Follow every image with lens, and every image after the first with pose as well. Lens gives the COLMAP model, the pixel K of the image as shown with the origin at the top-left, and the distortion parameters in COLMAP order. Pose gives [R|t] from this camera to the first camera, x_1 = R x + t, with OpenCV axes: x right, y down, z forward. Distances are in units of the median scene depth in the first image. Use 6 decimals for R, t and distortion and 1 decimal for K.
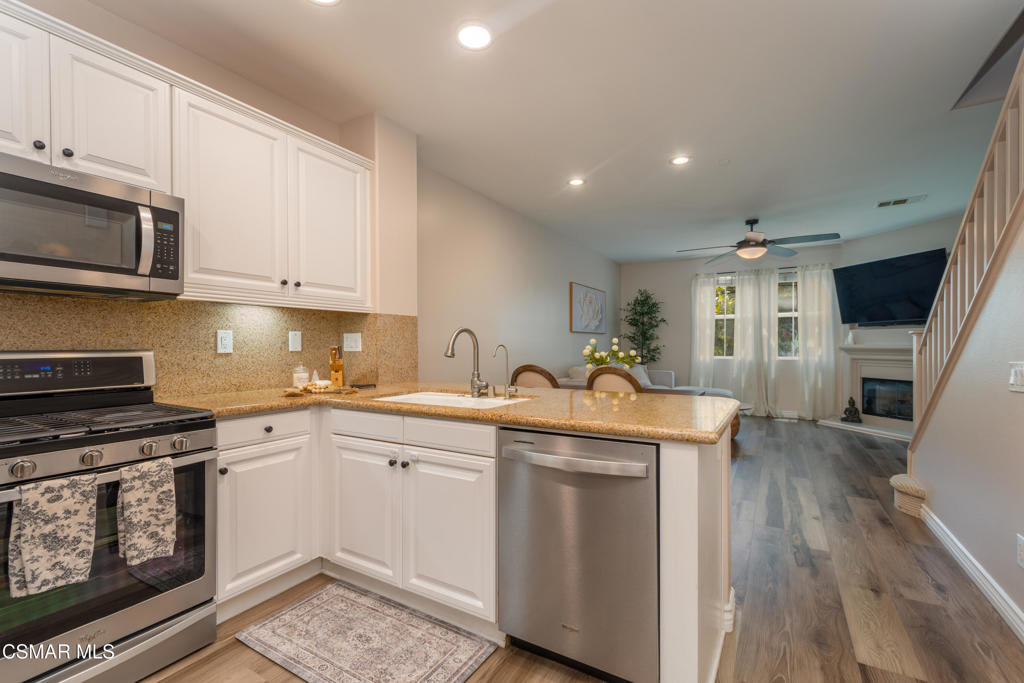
lens RADIAL K [[456.6, 0, 510.5], [0, 456.6, 346.5], [0, 0, 1]] dist [0.010870, -0.000683]
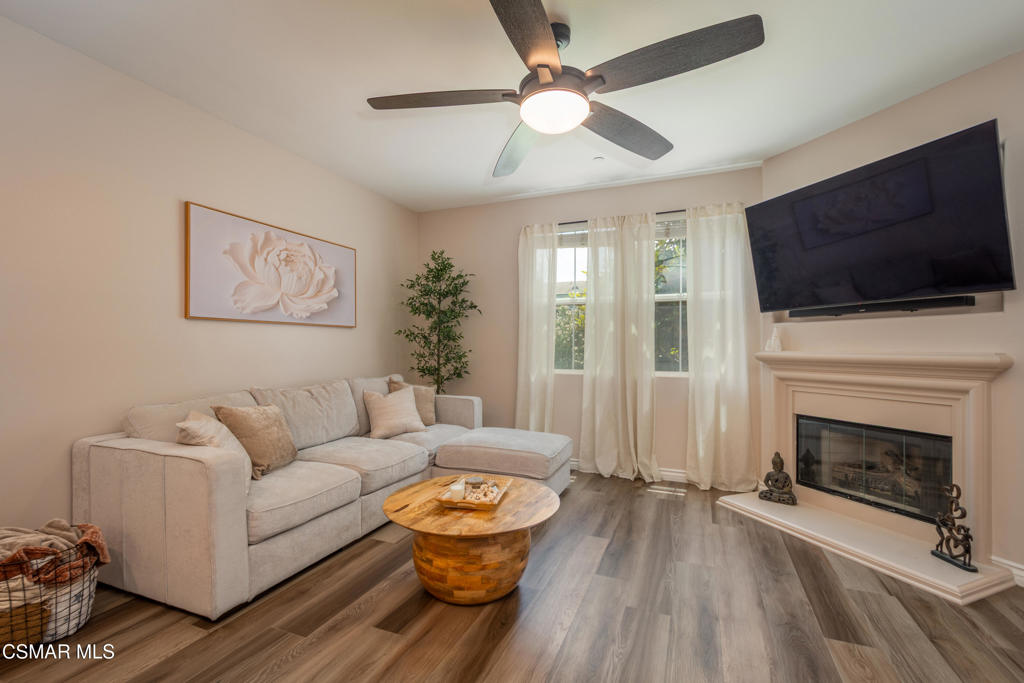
lens RADIAL K [[456.6, 0, 510.5], [0, 456.6, 346.5], [0, 0, 1]] dist [0.010870, -0.000683]
pose [[0.990746, 0.006934, 0.135554, 0.342581], [-0.006175, 0.999963, -0.006020, -0.004073], [-0.135591, 0.005127, 0.990752, 0.484654]]
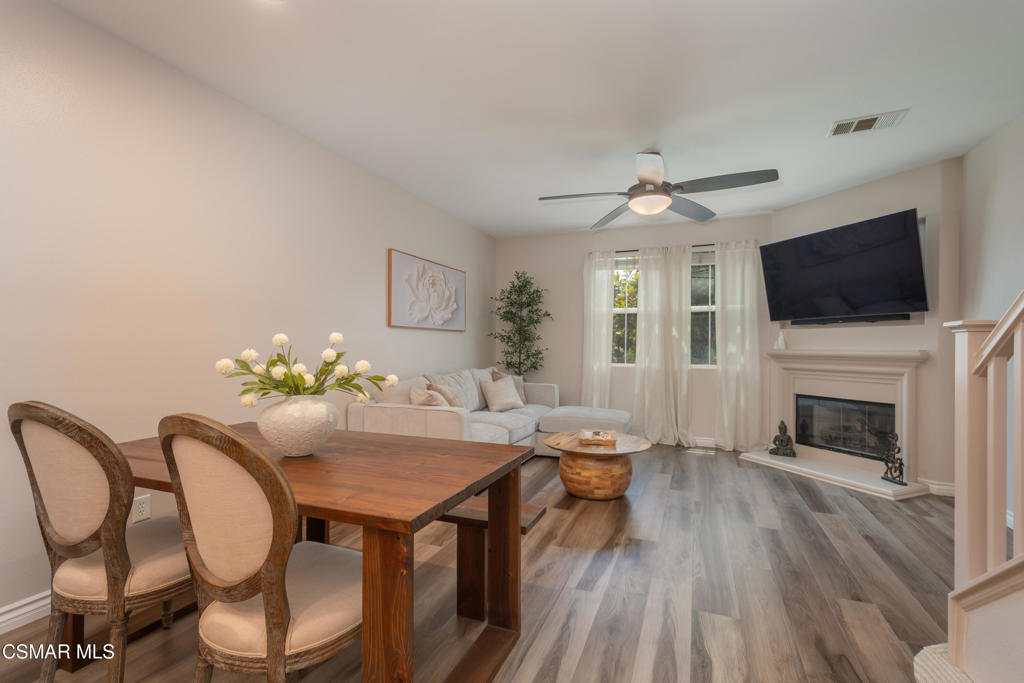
lens RADIAL K [[471.0, 0, 512.8], [0, 471.0, 346.0], [0, 0, 1]] dist [0.017276, 0.000257]
pose [[0.988172, 0.007280, 0.153176, 0.184731], [-0.006633, 0.999967, -0.004739, -0.002518], [-0.153206, 0.003667, 0.988187, 0.293212]]
